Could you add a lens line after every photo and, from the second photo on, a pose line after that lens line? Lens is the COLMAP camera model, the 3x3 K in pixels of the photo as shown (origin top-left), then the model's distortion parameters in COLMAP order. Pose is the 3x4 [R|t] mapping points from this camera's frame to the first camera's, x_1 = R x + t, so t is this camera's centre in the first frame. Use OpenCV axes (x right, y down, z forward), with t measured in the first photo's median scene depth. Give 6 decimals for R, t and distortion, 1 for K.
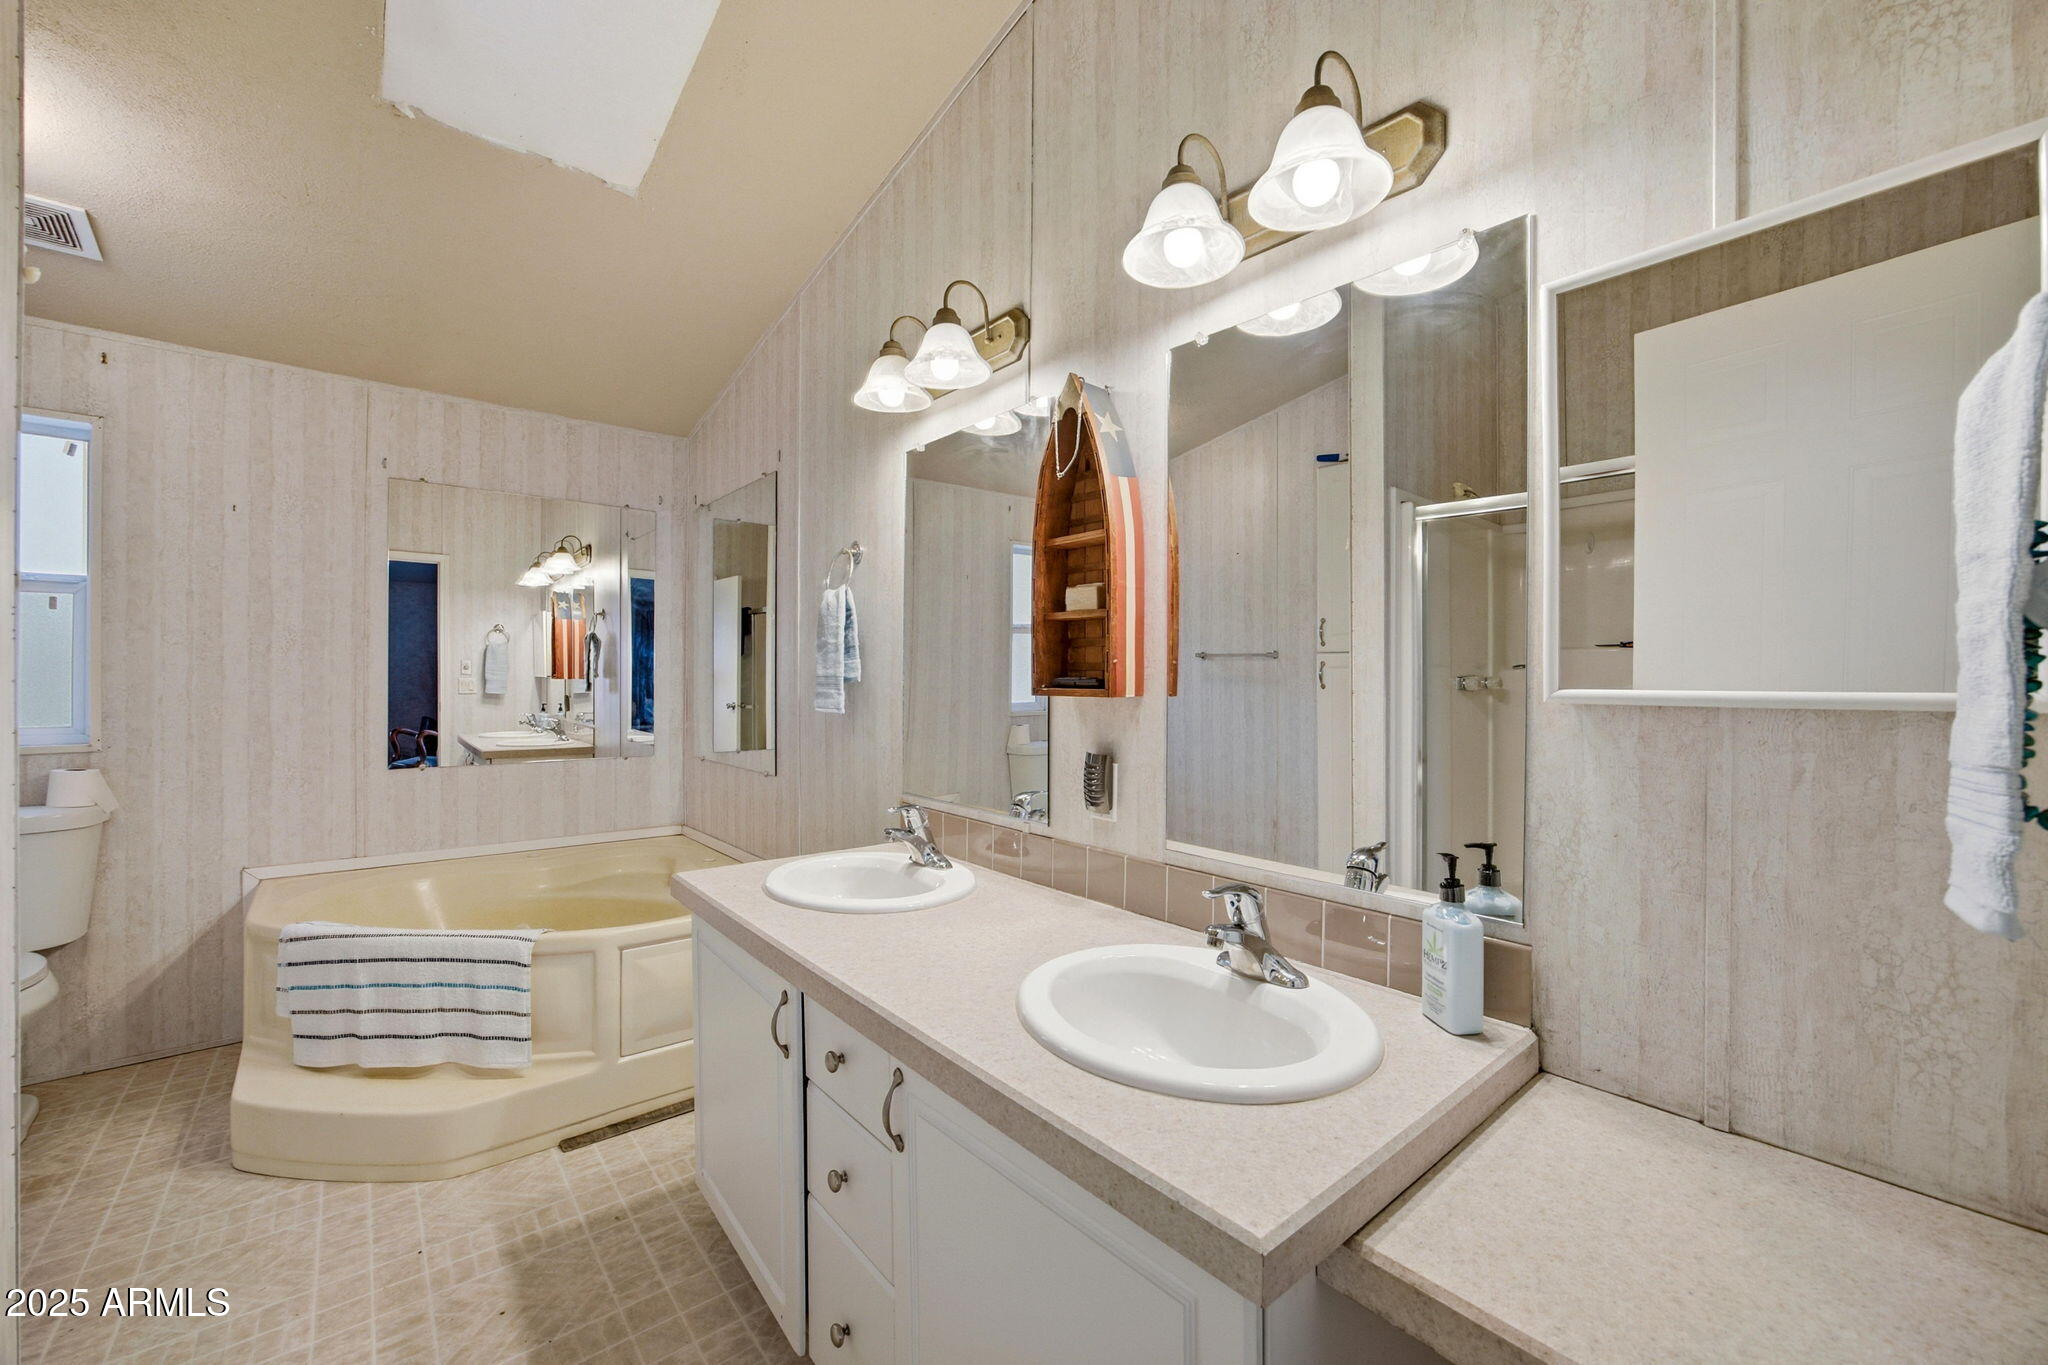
lens RADIAL K [[801.5, 0, 1018.3], [0, 801.5, 687.3], [0, 0, 1]] dist [0.000902, 0.000490]
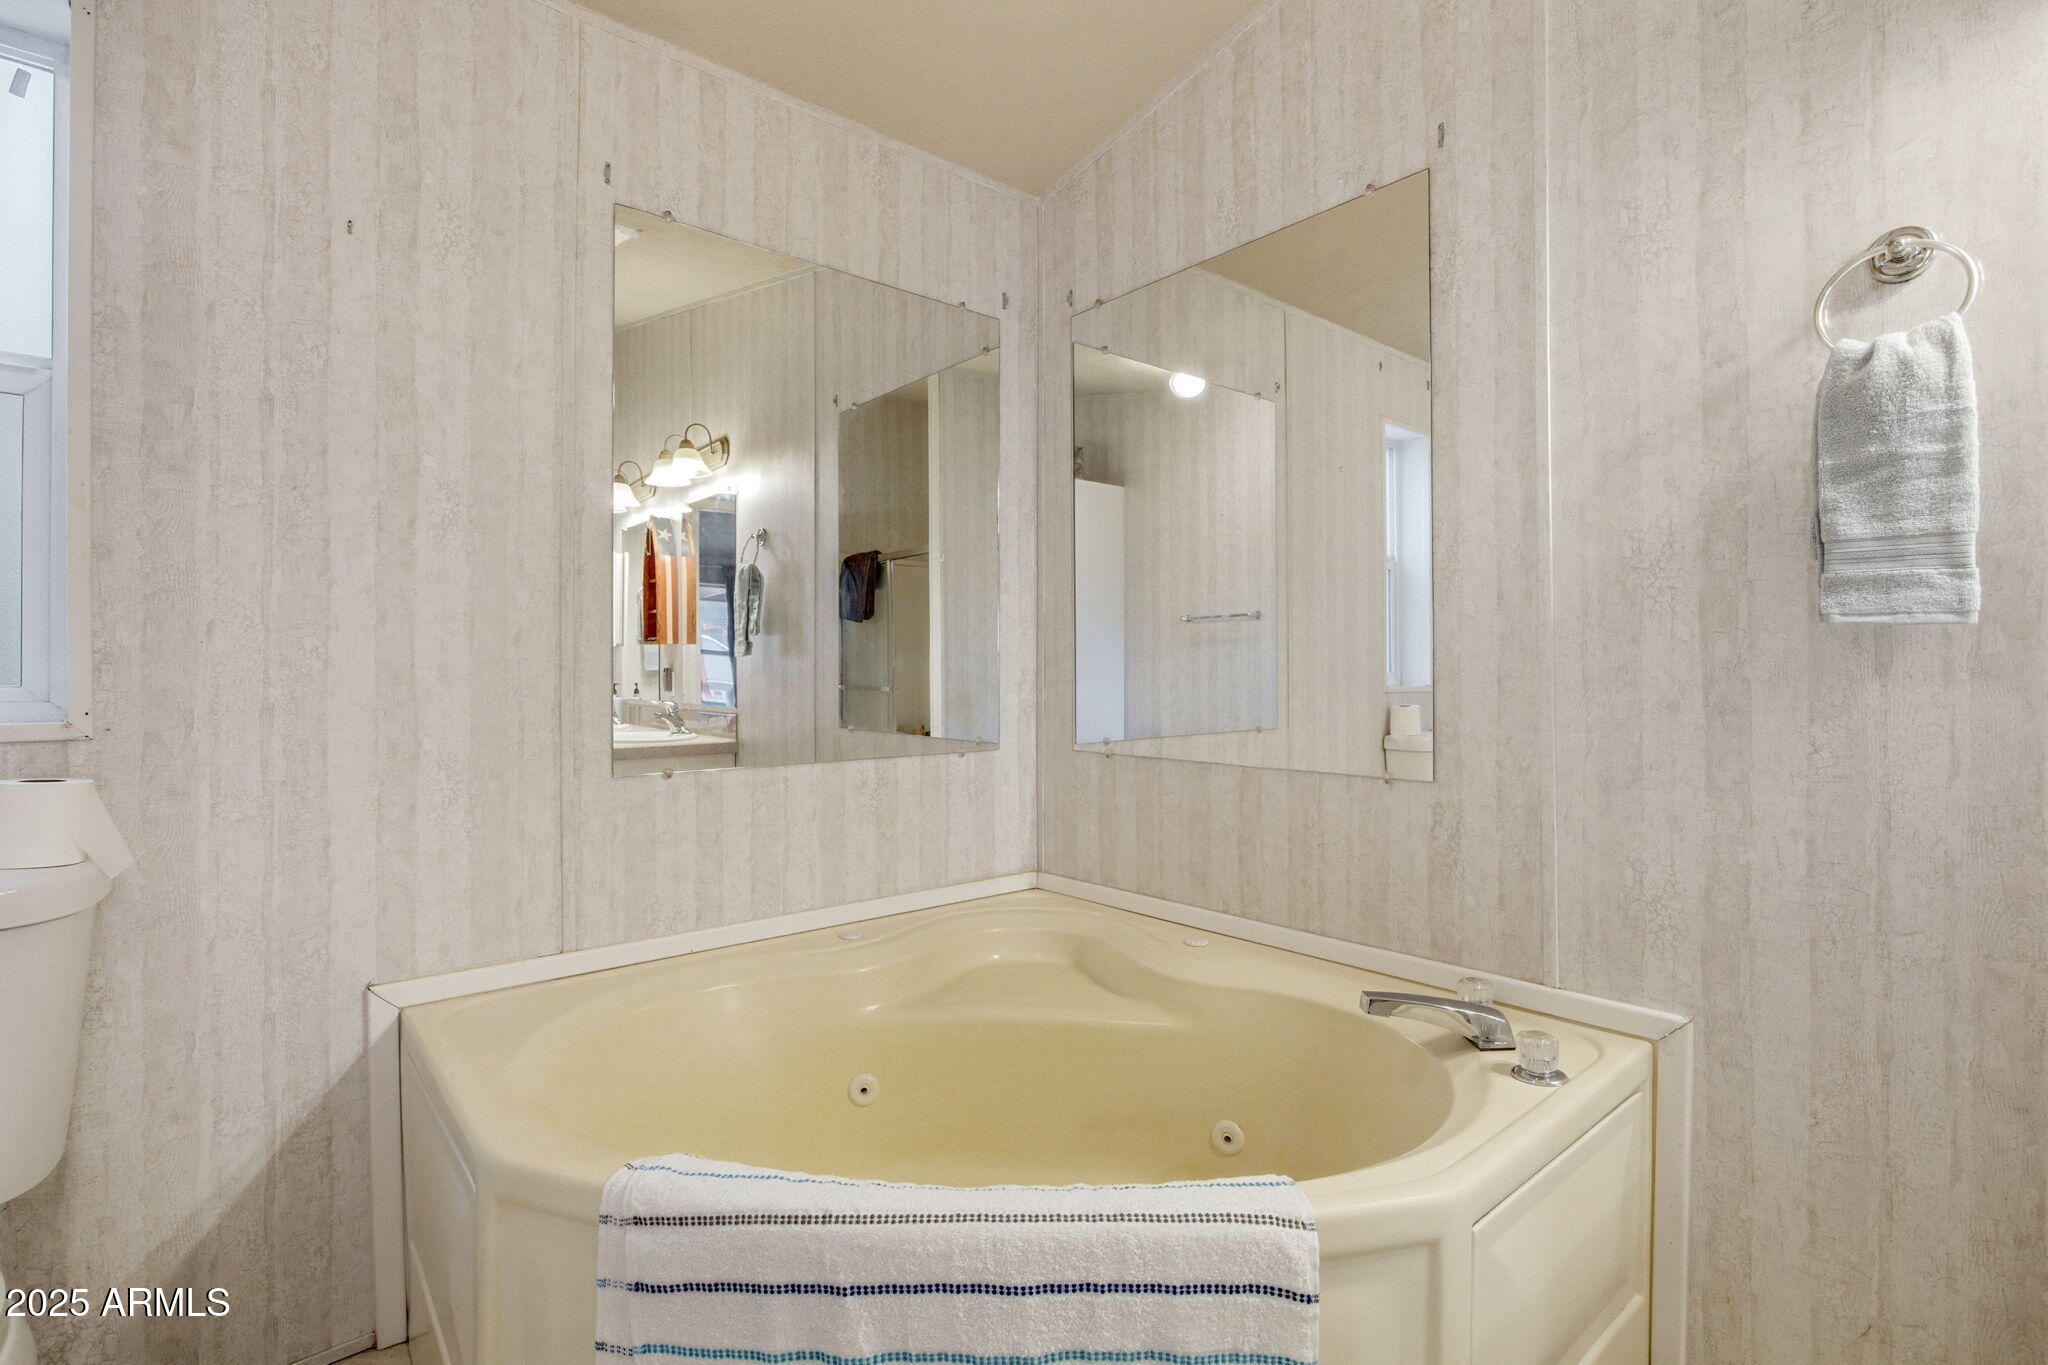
lens RADIAL K [[949.5, 0, 1029.4], [0, 949.5, 675.9], [0, 0, 1]] dist [-0.001202, -0.001393]
pose [[0.999951, -0.007755, 0.006133, -0.582501], [0.007786, 0.999957, -0.005029, 0.048285], [-0.006094, 0.005076, 0.999969, 0.439405]]
